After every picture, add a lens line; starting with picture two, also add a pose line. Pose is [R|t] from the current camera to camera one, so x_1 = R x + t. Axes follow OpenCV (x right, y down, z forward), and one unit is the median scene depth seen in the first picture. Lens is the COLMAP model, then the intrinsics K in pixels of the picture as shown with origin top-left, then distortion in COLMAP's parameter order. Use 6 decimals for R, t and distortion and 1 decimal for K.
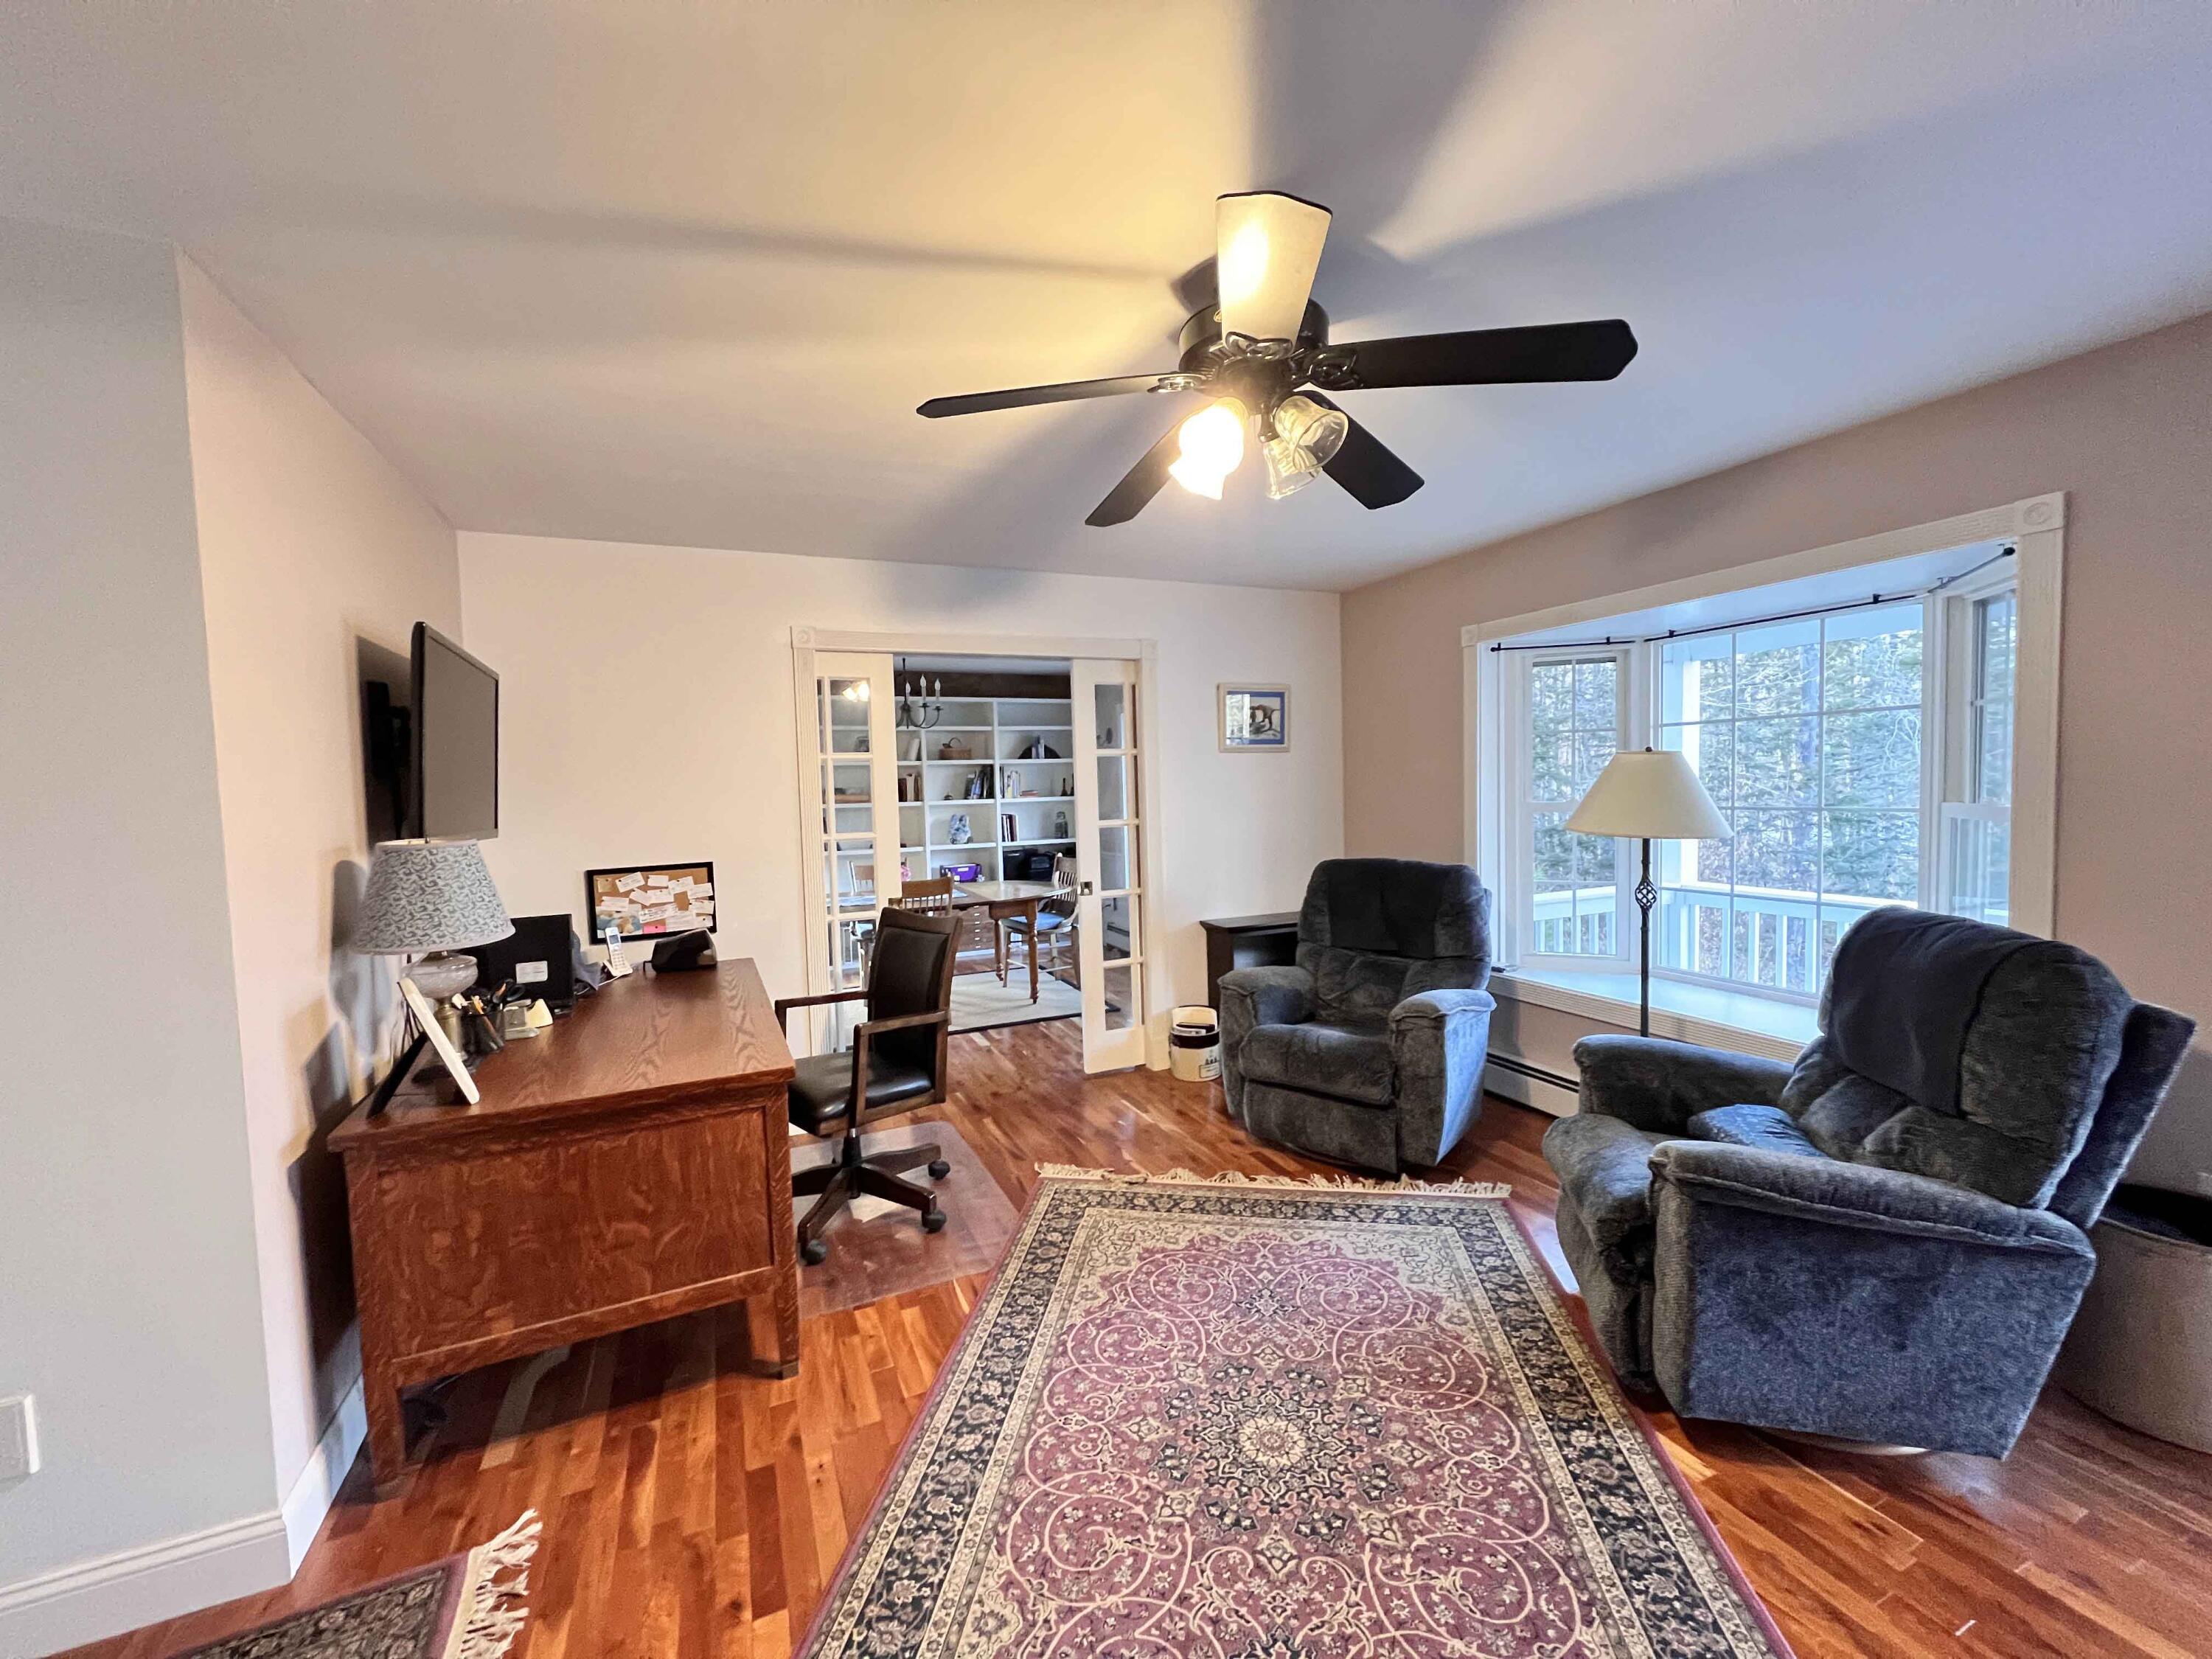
lens RADIAL K [[885.2, 0, 1106.0], [0, 885.2, 829.5], [0, 0, 1]] dist [0.002282, -0.000255]
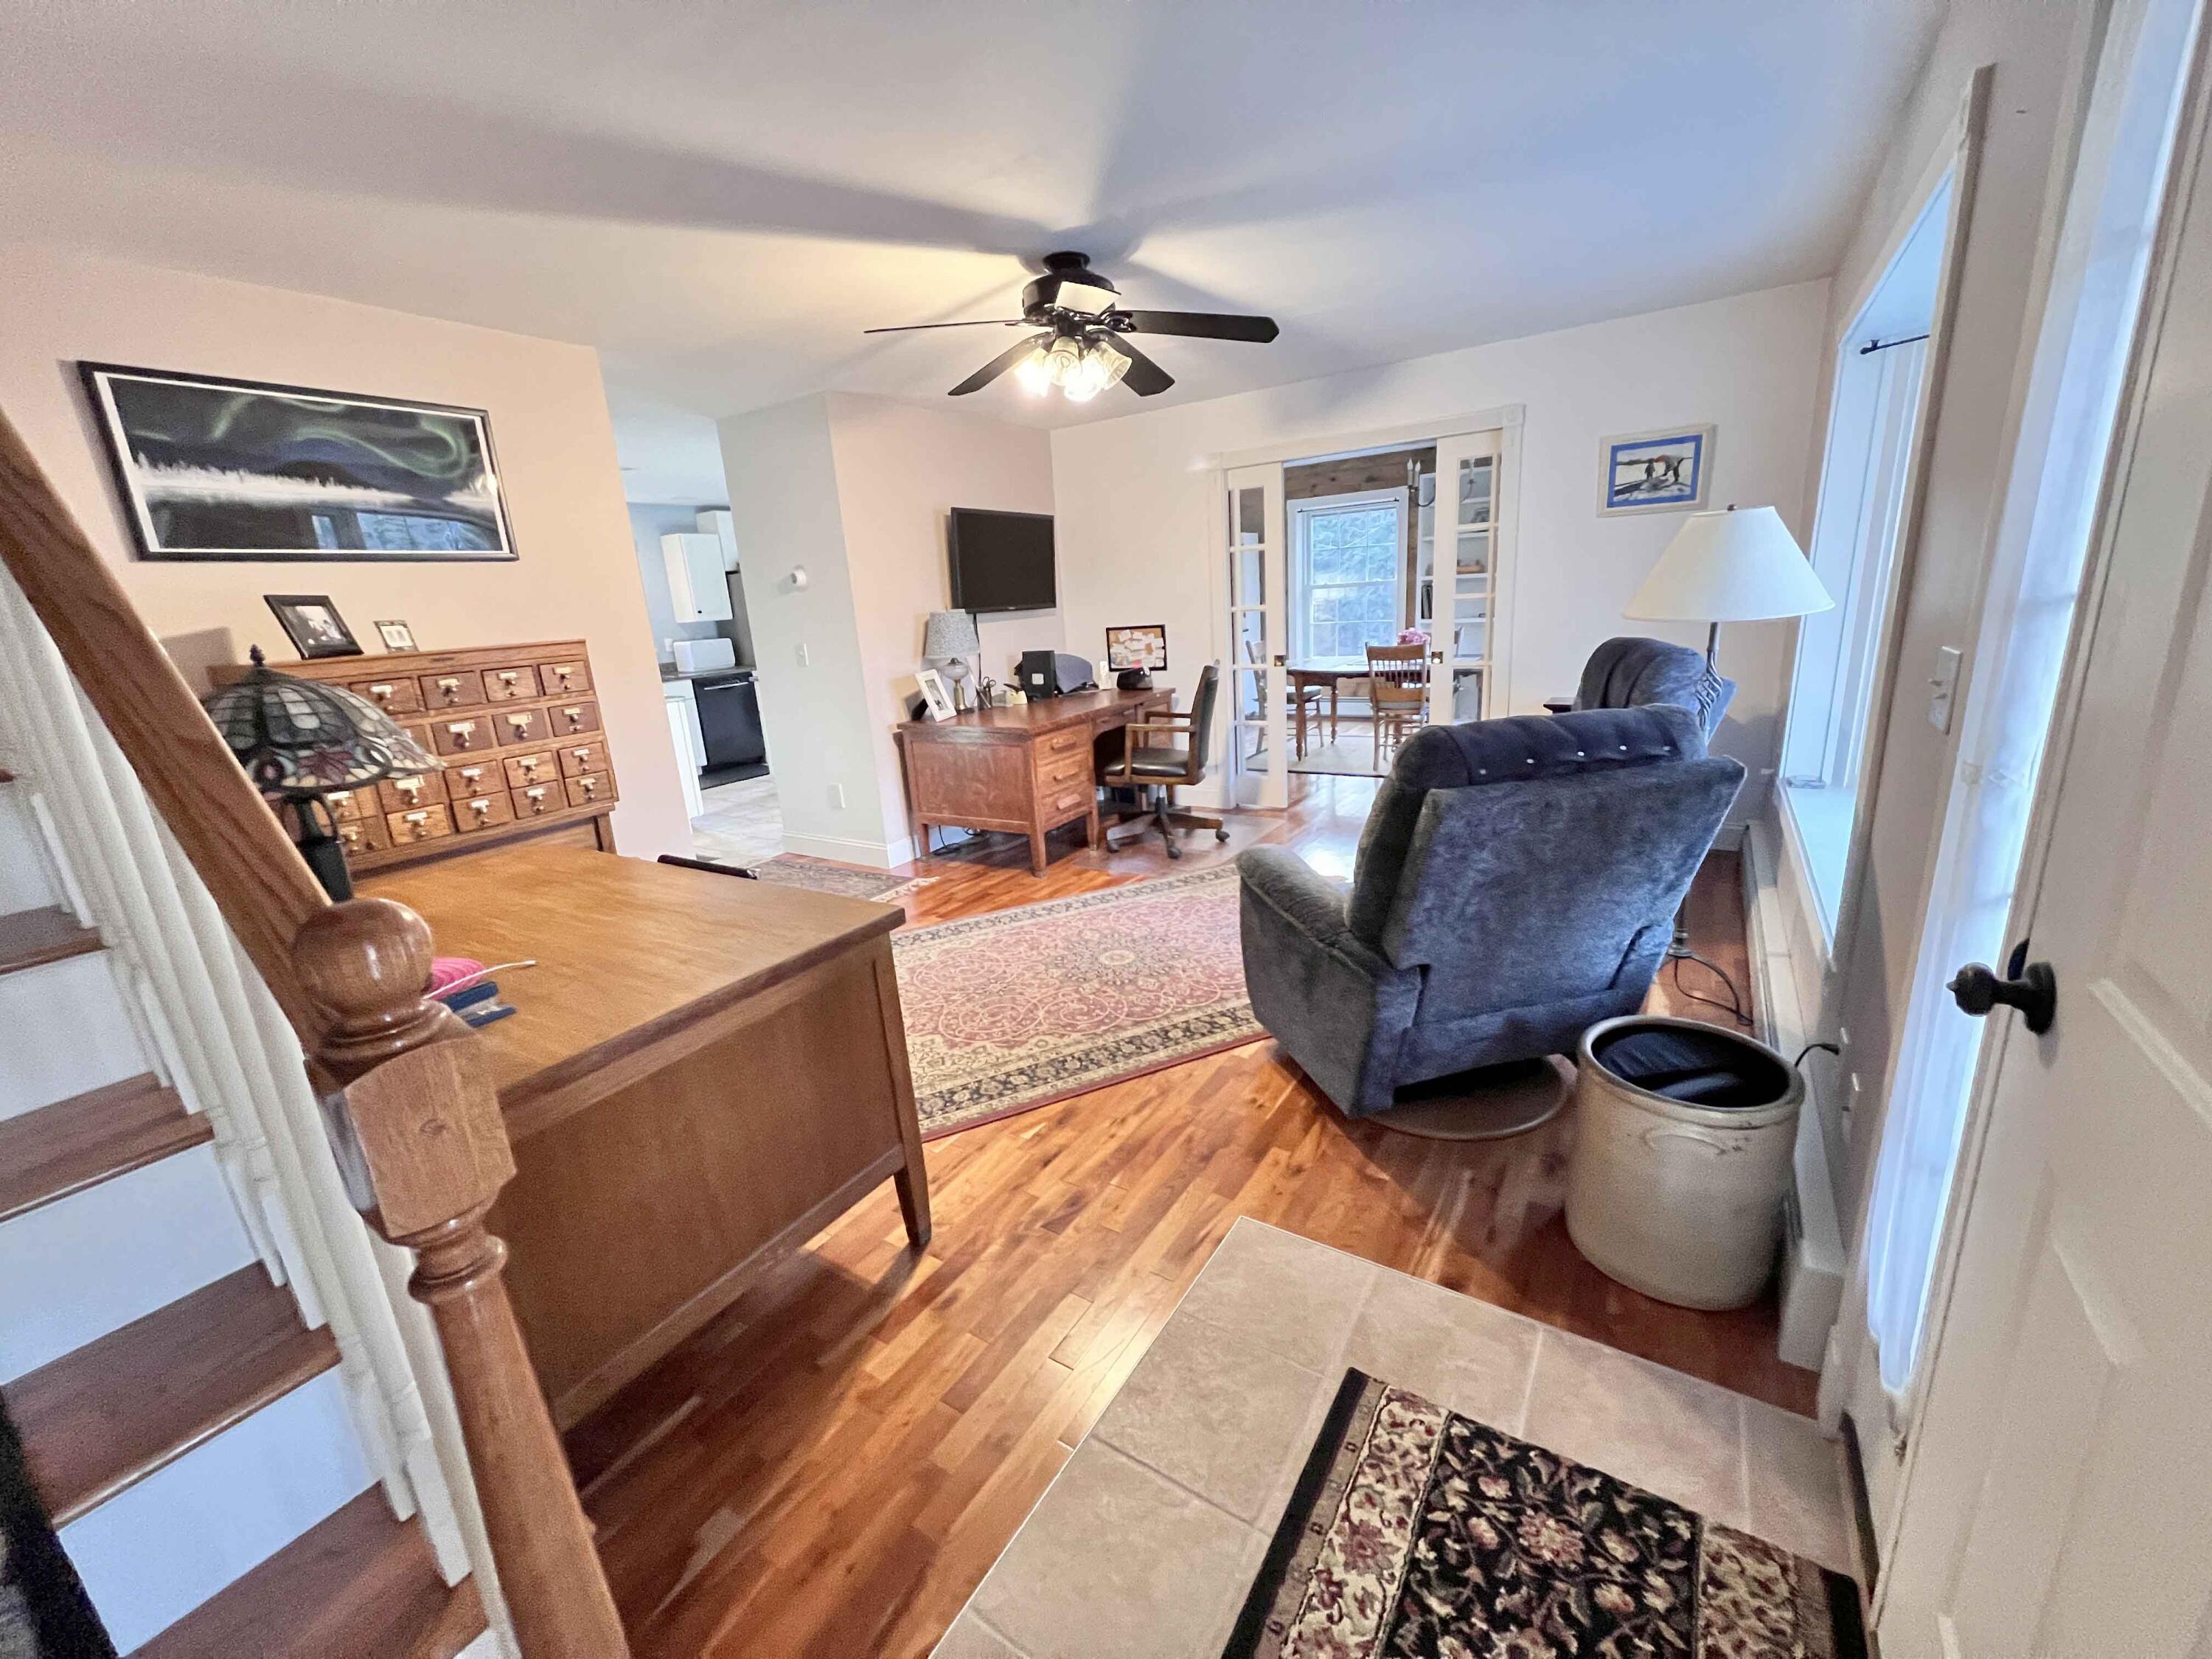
lens RADIAL K [[885.2, 0, 1106.0], [0, 885.2, 829.5], [0, 0, 1]] dist [0.002282, -0.000255]
pose [[0.539925, 0.211876, -0.814610, 0.946123], [0.003965, 0.967149, 0.254179, -0.012333], [0.841704, -0.140468, 0.521348, 0.046108]]
